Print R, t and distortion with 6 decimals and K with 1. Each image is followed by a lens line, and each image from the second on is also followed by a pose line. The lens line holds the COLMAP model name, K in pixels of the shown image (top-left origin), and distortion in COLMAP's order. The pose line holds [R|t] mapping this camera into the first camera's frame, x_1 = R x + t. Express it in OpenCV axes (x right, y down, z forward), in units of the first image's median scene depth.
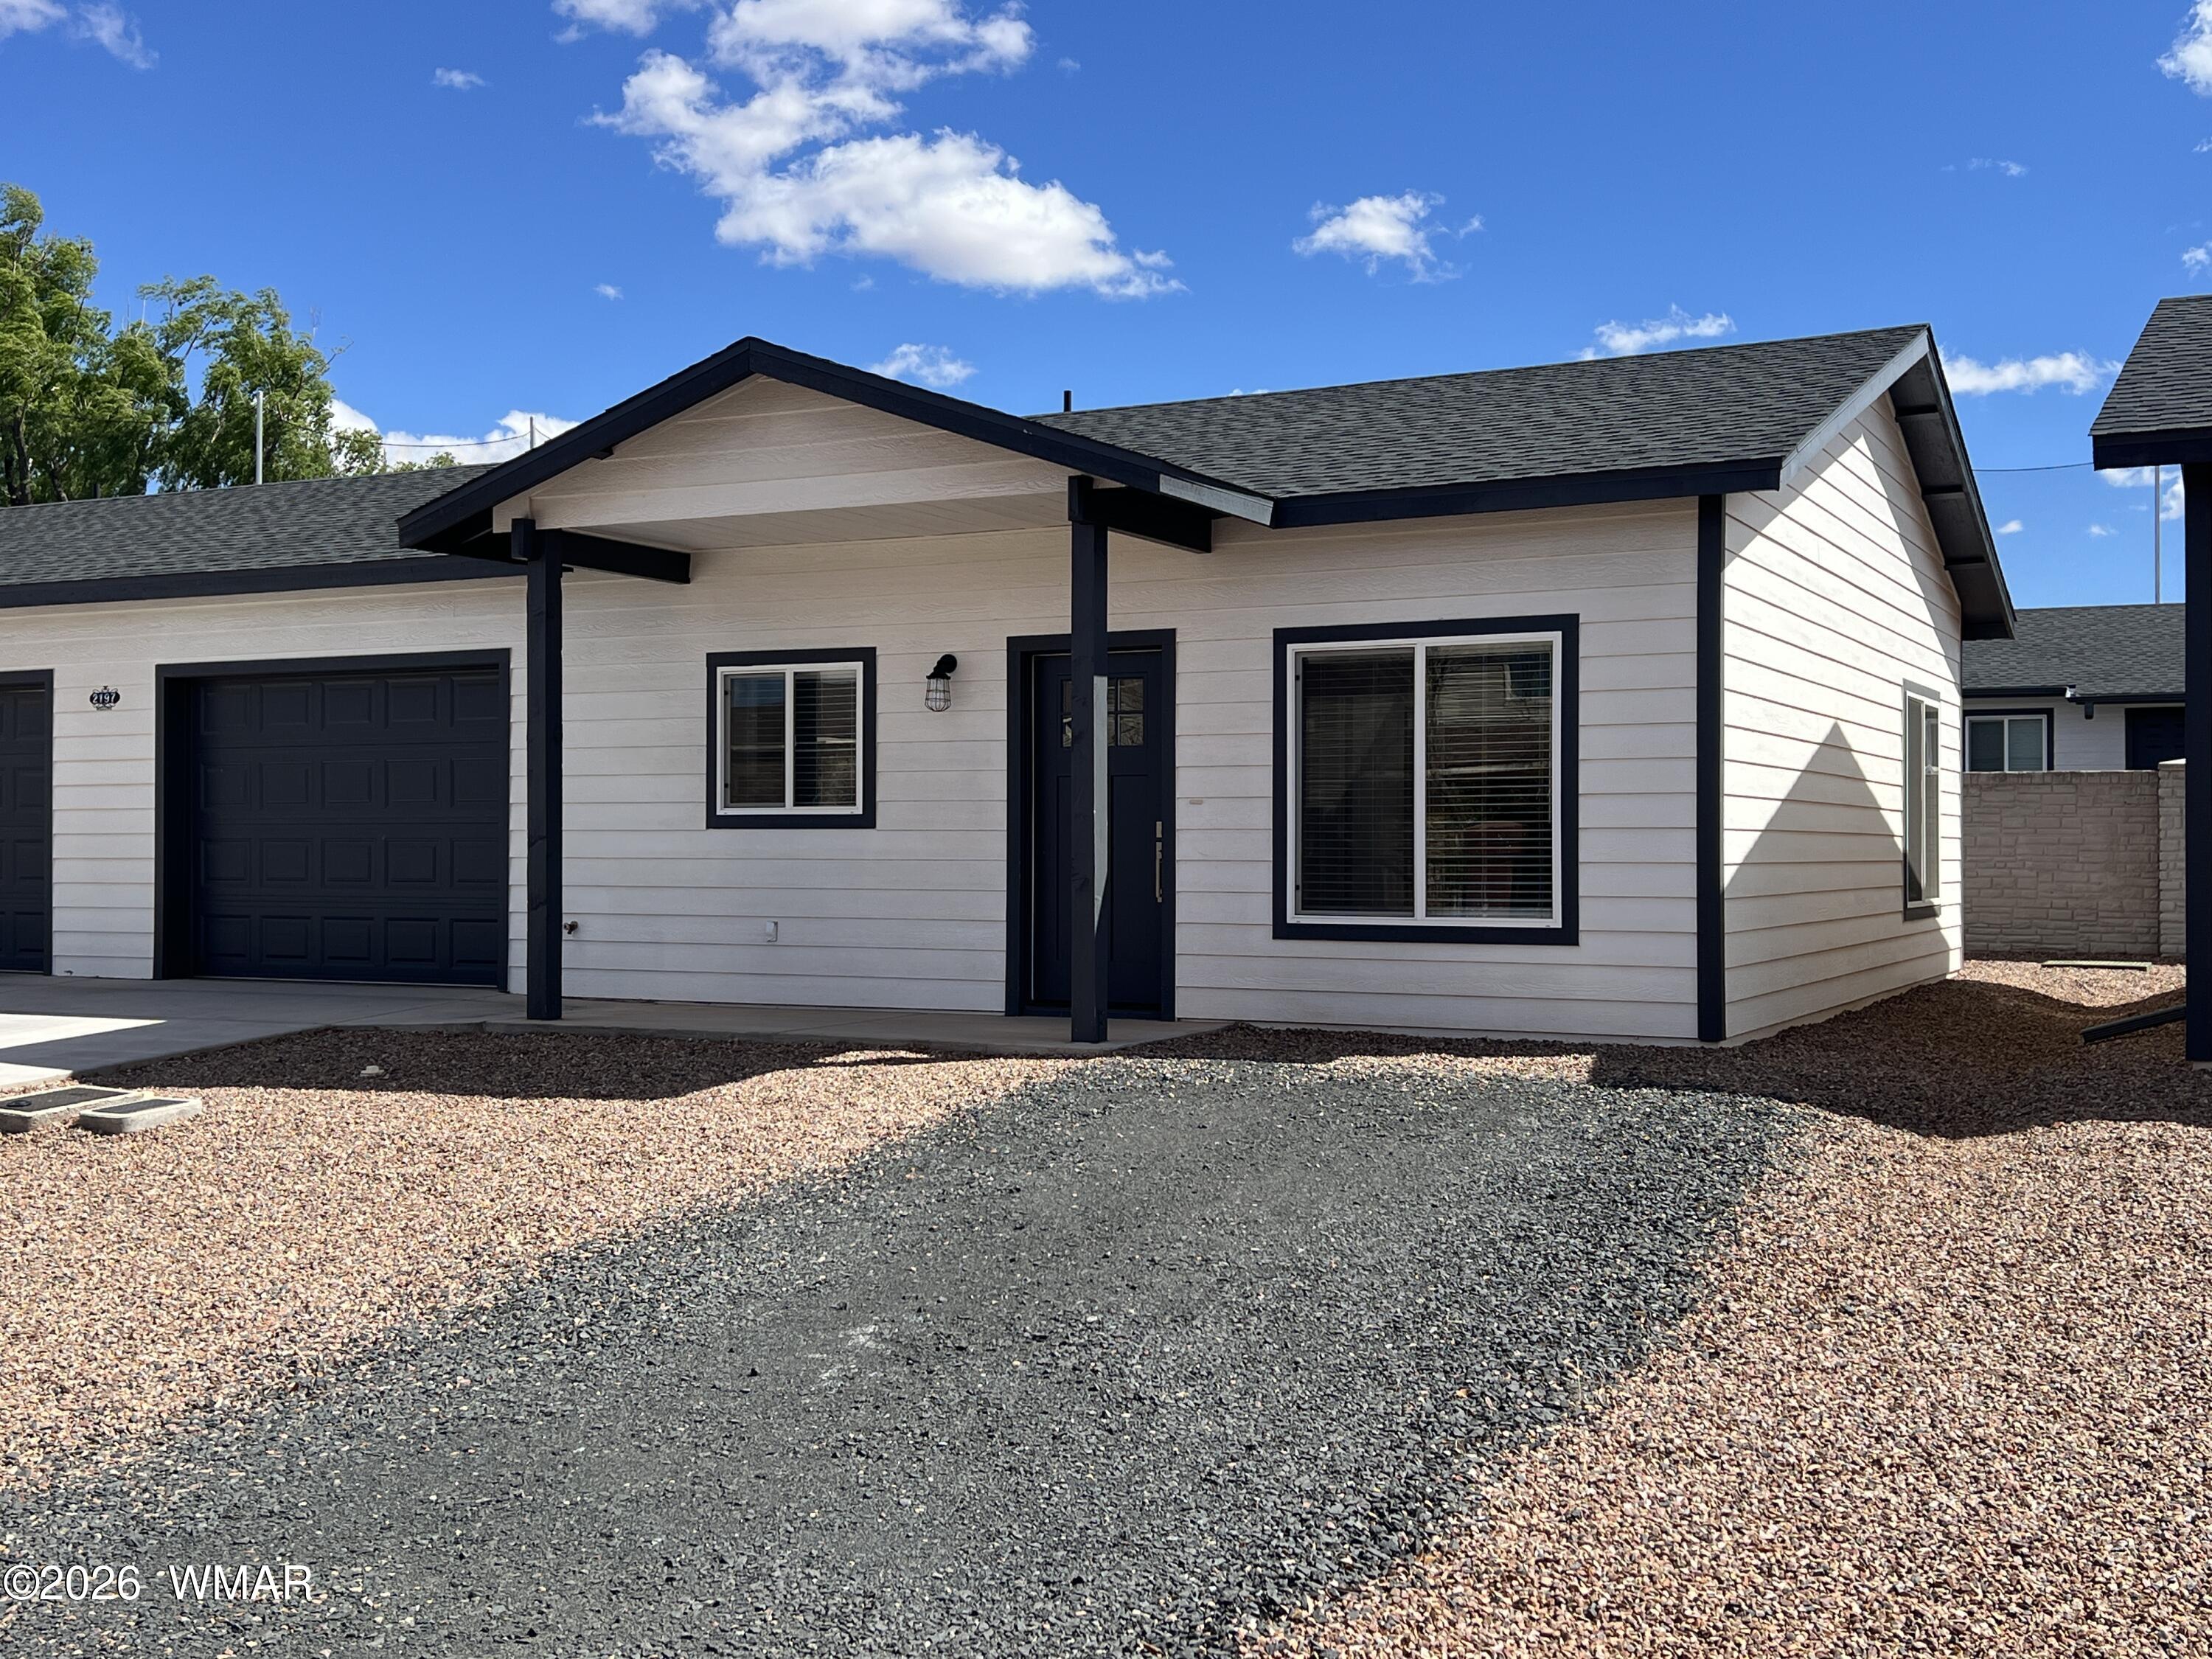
lens RADIAL K [[2366.3, 0, 1106.0], [0, 2366.3, 829.5], [0, 0, 1]] dist [0.108840, -0.027424]
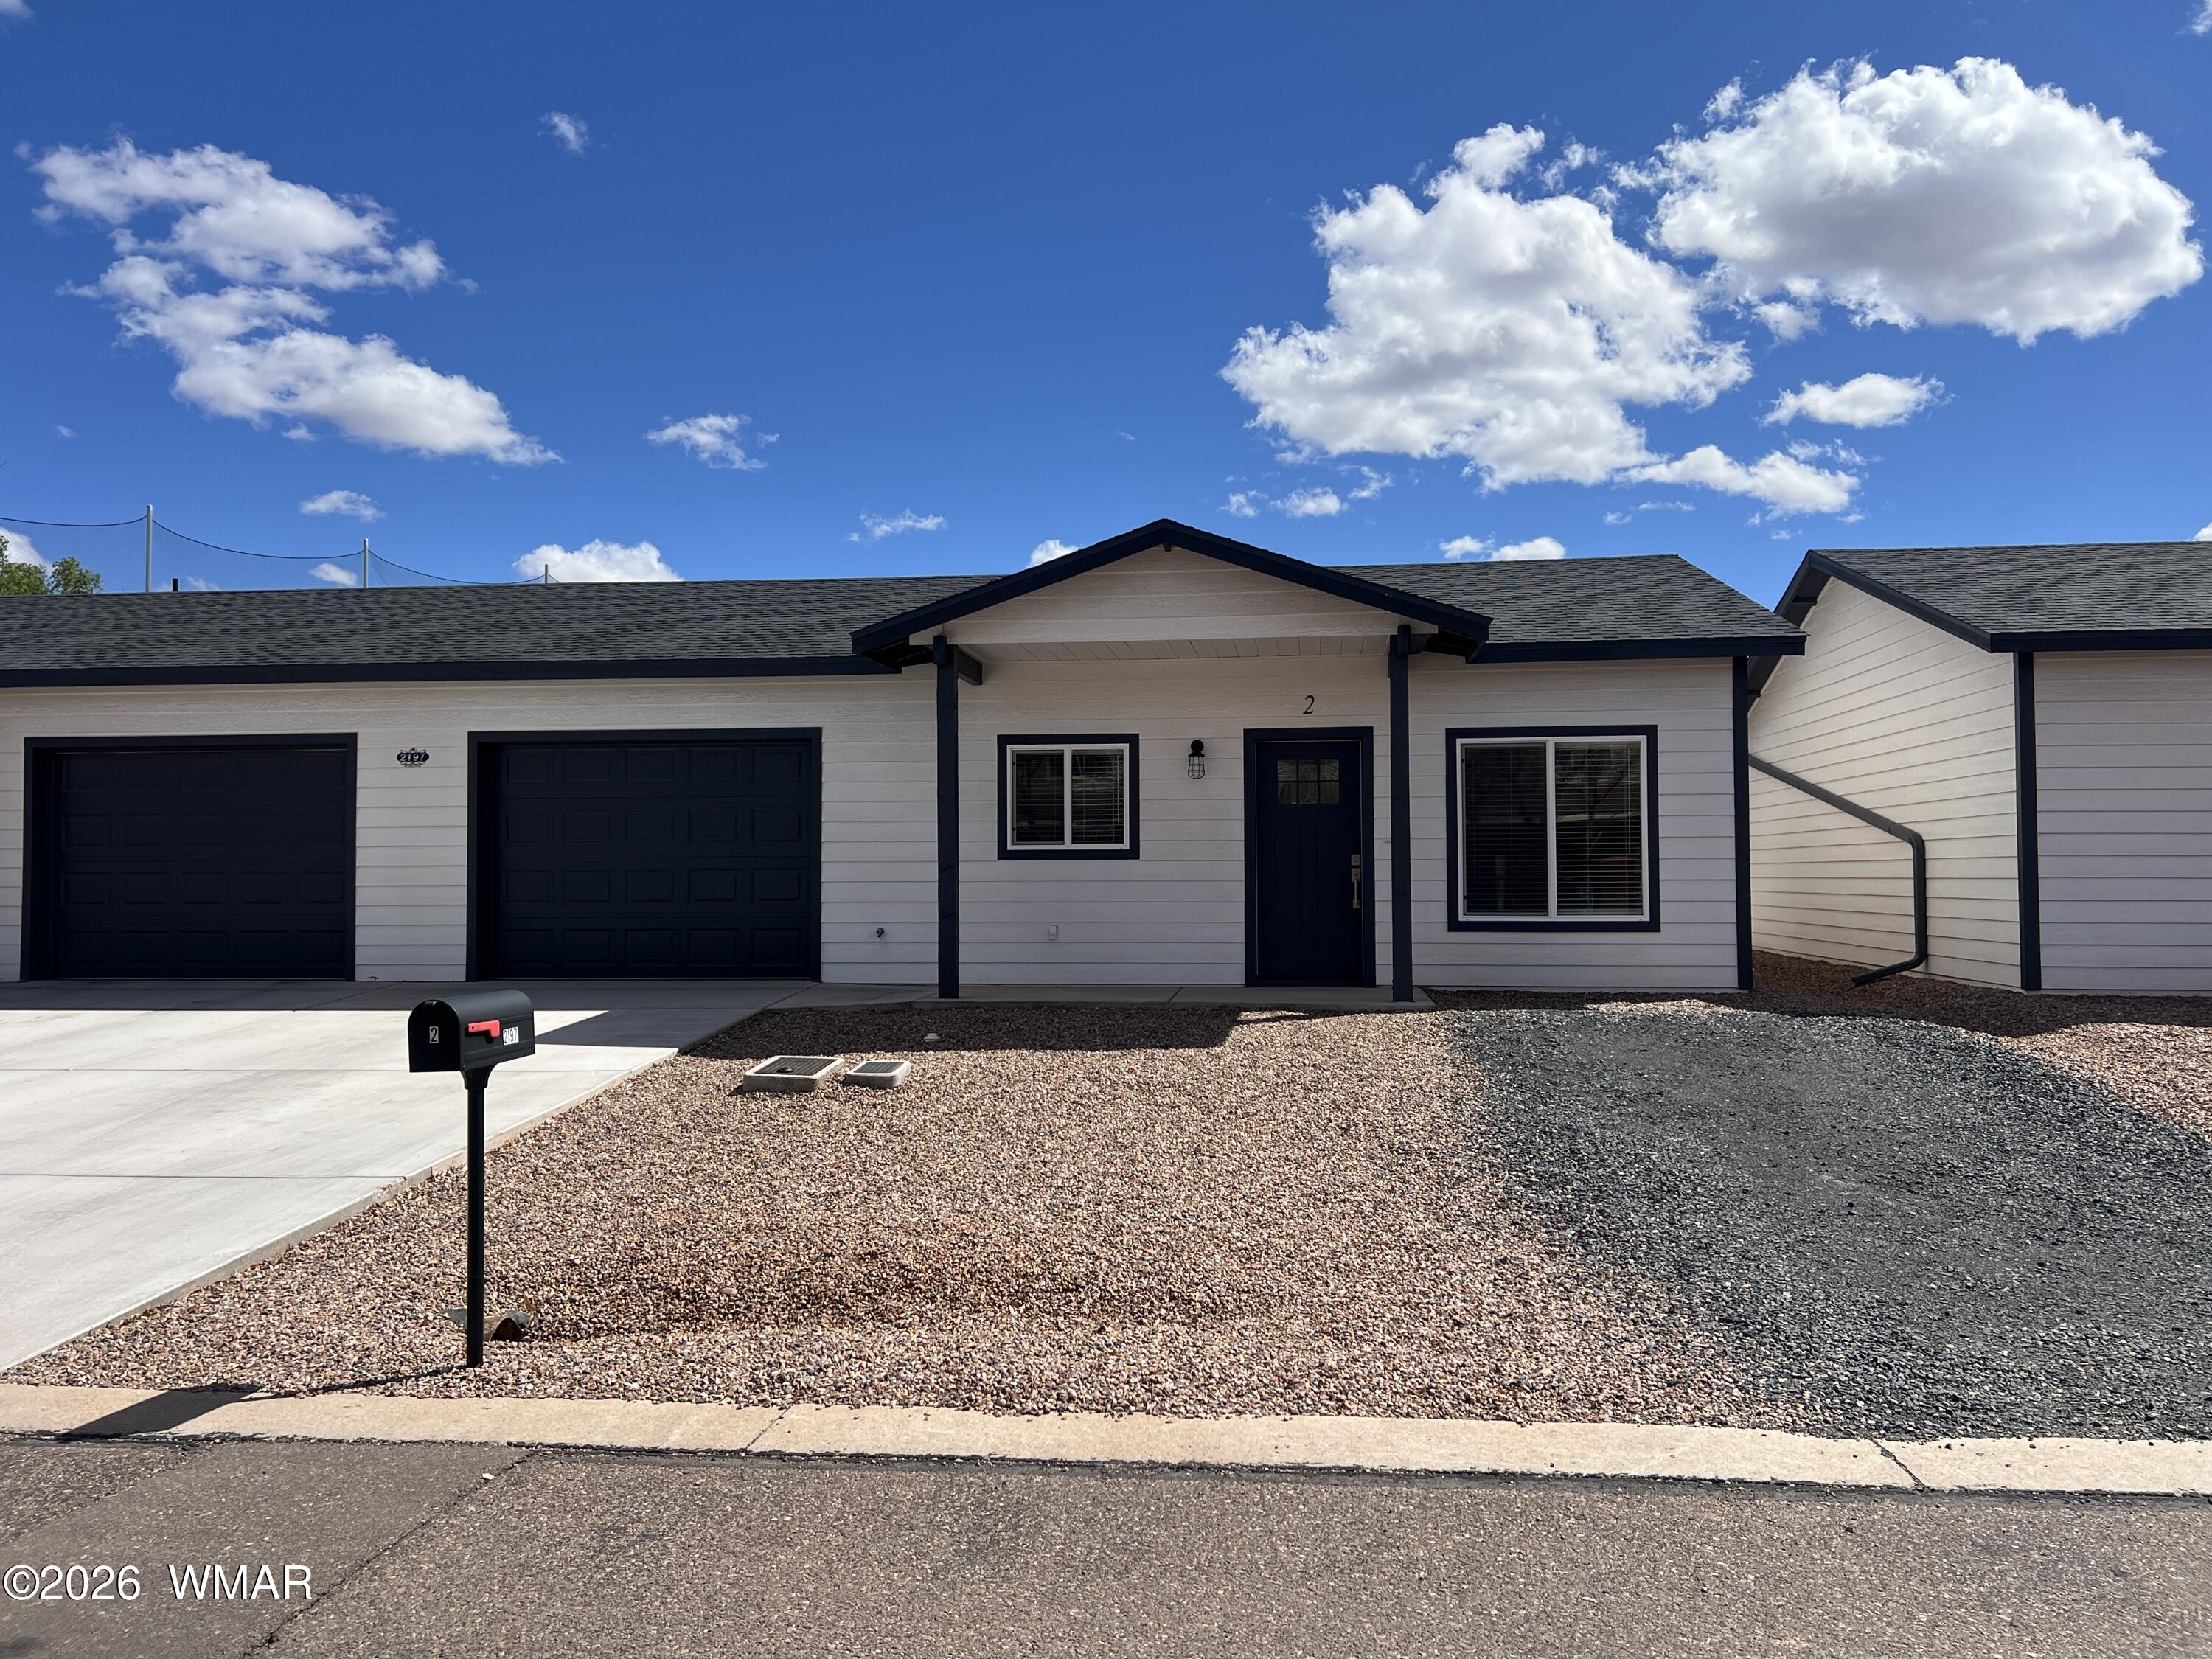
lens RADIAL K [[1657.8, 0, 1106.0], [0, 1657.8, 829.5], [0, 0, 1]] dist [0.125909, -0.129971]
pose [[0.934076, 0.004963, 0.357041, -0.444227], [0.002172, 0.999806, -0.019580, 0.001015], [-0.357069, 0.019065, 0.933883, 0.061964]]
